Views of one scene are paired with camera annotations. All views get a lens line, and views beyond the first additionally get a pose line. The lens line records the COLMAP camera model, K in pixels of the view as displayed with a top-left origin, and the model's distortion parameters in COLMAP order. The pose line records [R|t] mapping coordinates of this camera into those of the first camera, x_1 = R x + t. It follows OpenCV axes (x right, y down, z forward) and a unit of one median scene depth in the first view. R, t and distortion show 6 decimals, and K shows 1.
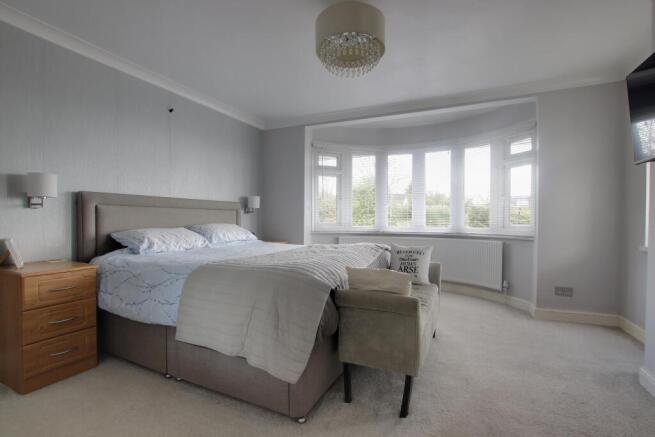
lens RADIAL K [[301.2, 0, 328.0], [0, 301.2, 219.9], [0, 0, 1]] dist [-0.021378, 0.000430]
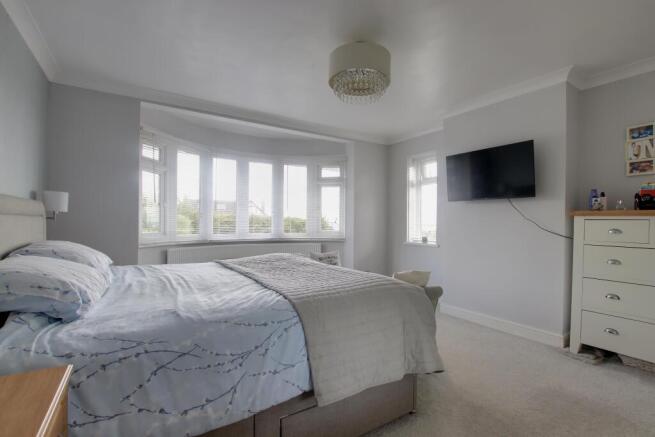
lens RADIAL K [[301.2, 0, 327.4], [0, 301.2, 220.1], [0, 0, 1]] dist [-0.021378, 0.000430]
pose [[0.544555, 0.005227, 0.838709, -0.474355], [-0.000553, 0.999983, -0.005873, -0.021167], [-0.838725, 0.002734, 0.544548, 0.252405]]
